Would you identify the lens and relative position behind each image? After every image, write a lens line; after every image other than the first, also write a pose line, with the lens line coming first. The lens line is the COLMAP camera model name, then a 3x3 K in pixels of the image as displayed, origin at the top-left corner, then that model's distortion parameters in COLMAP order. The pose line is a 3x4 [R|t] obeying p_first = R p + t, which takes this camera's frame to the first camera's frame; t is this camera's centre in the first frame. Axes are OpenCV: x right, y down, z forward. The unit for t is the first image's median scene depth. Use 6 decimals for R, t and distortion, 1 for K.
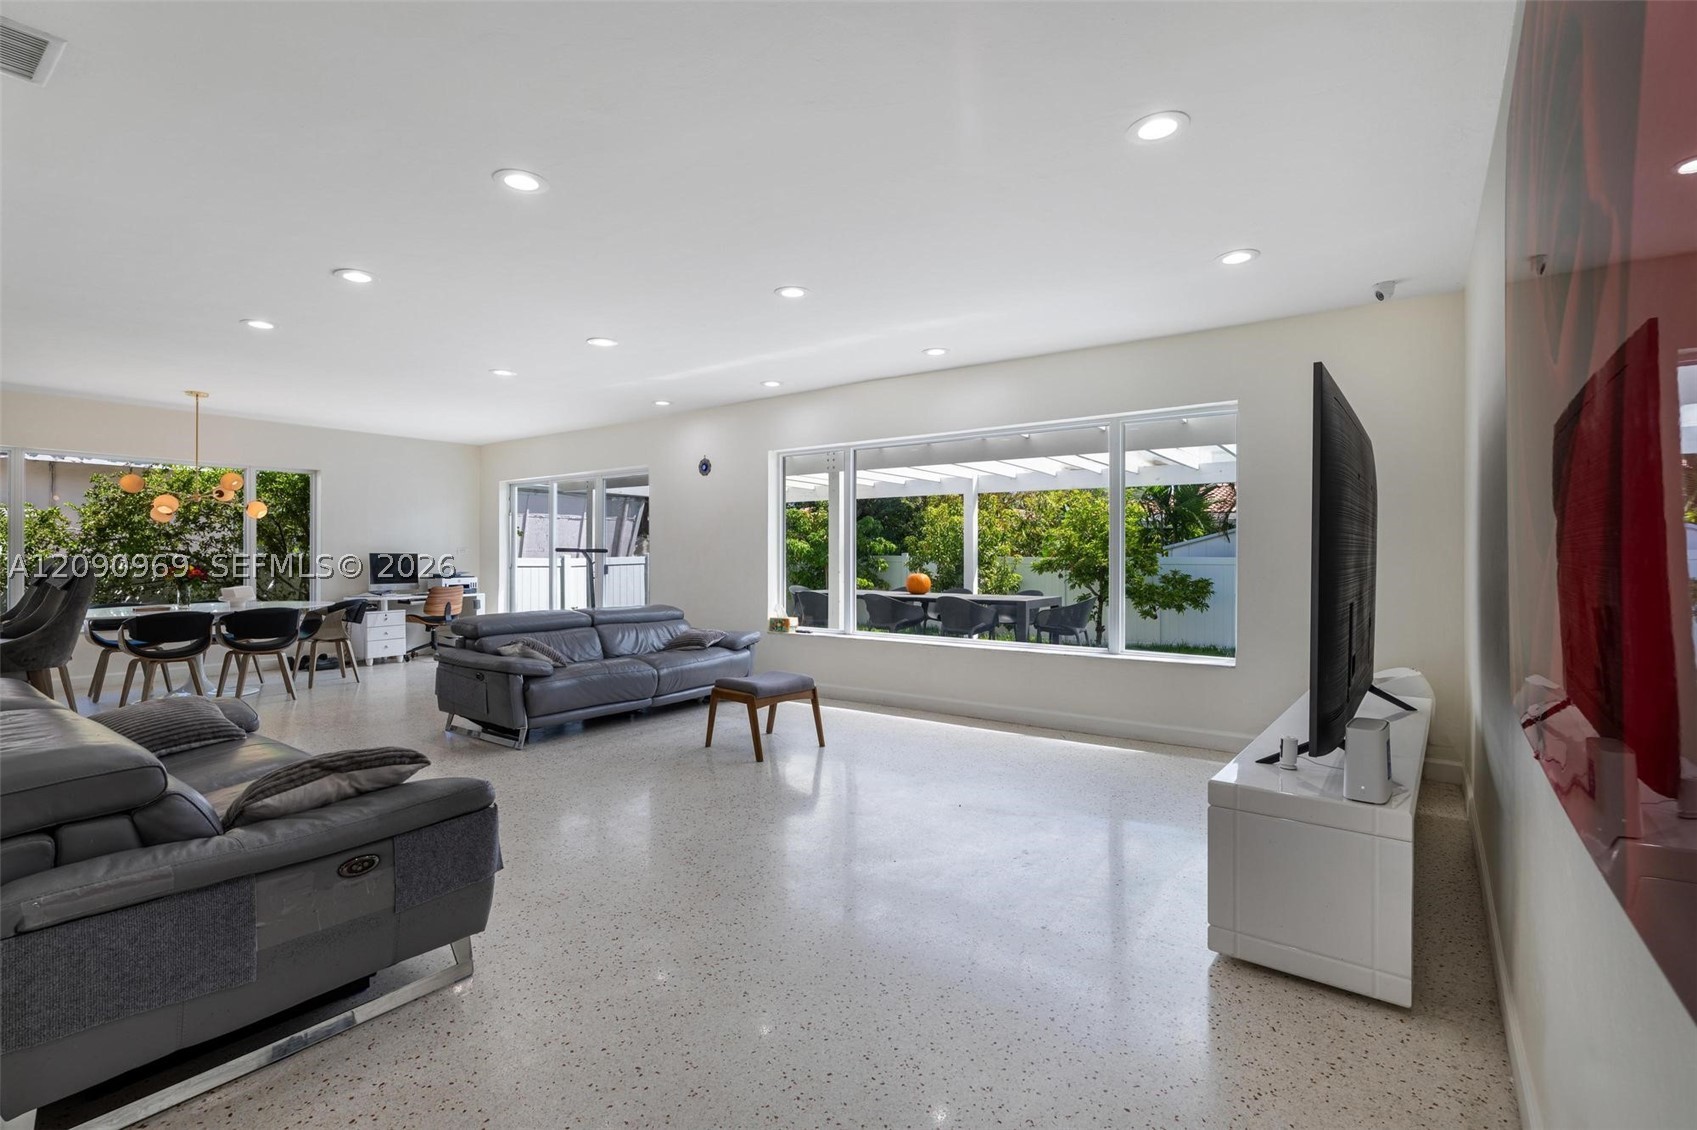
lens RADIAL K [[794.5, 0, 852.7], [0, 794.5, 563.6], [0, 0, 1]] dist [0.003438, -0.001430]
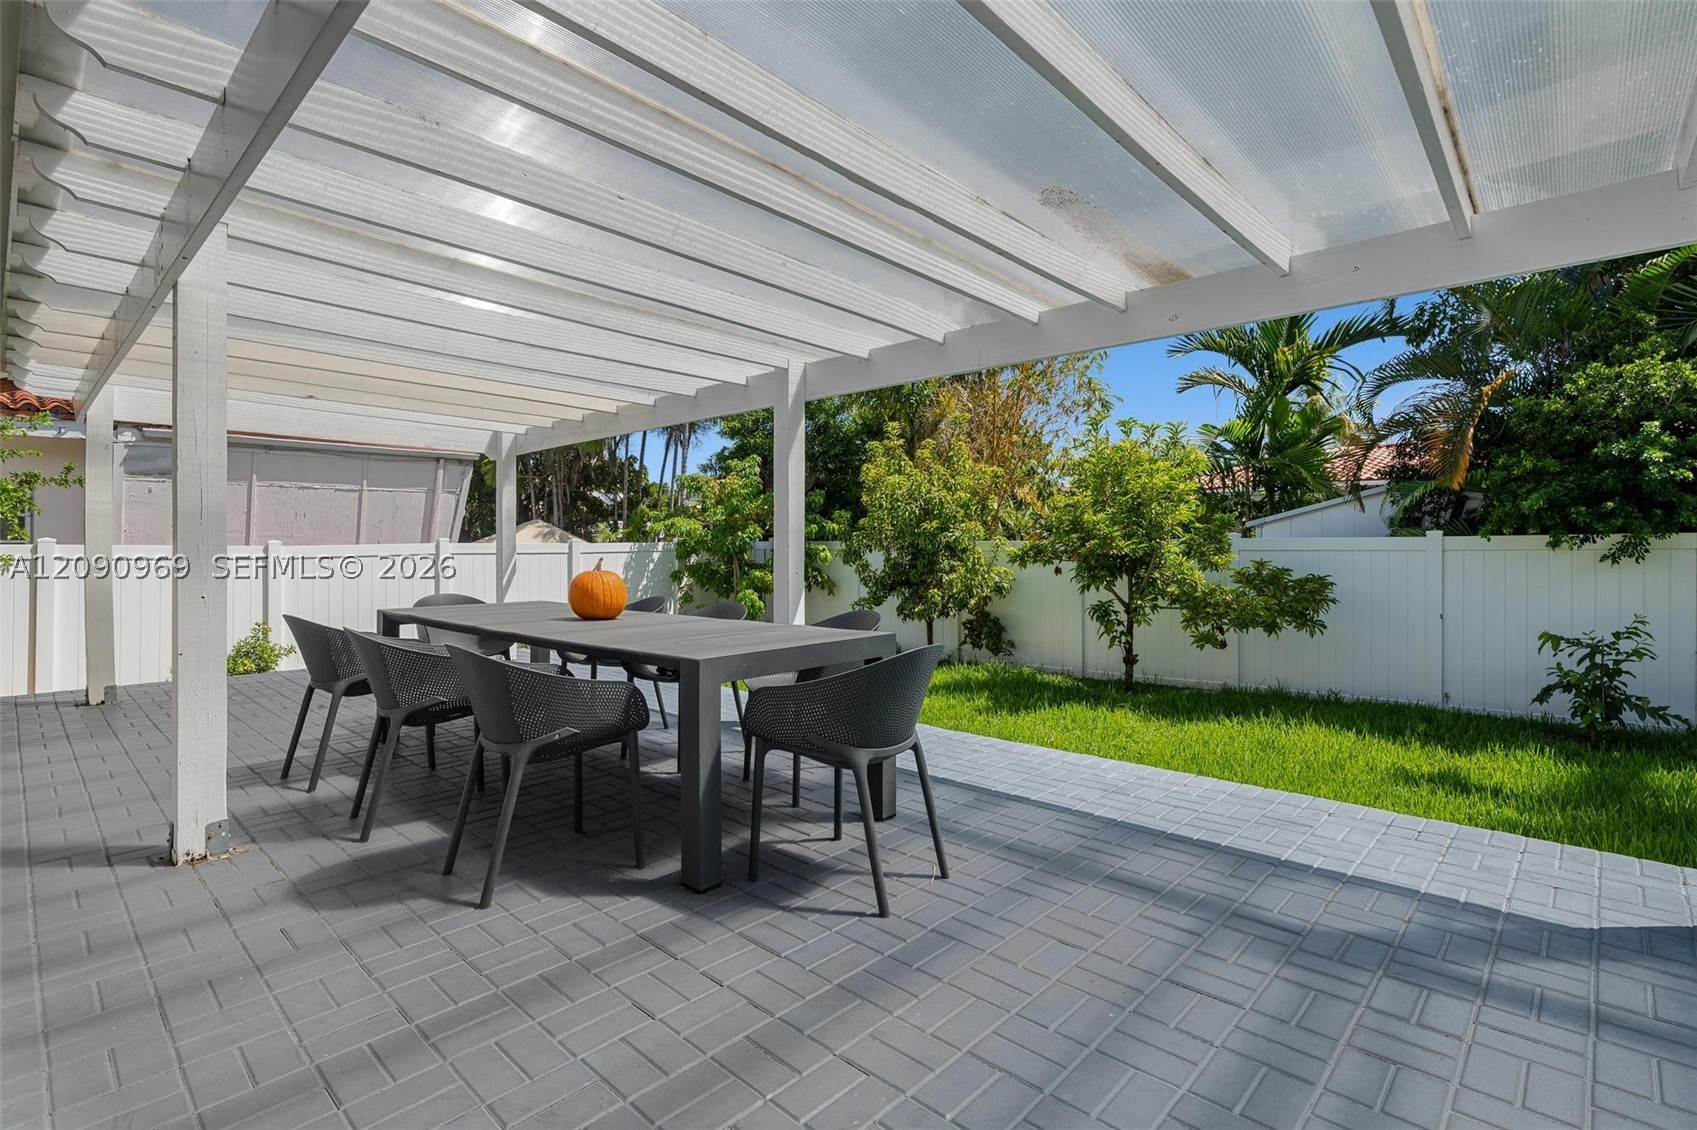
lens RADIAL K [[794.5, 0, 846.2], [0, 794.5, 554.2], [0, 0, 1]] dist [0.003438, -0.001430]
pose [[0.992245, -0.006185, -0.124140, 0.178995], [0.006373, 0.999979, 0.001118, 0.001244], [0.124131, -0.001901, 0.992264, 0.394776]]
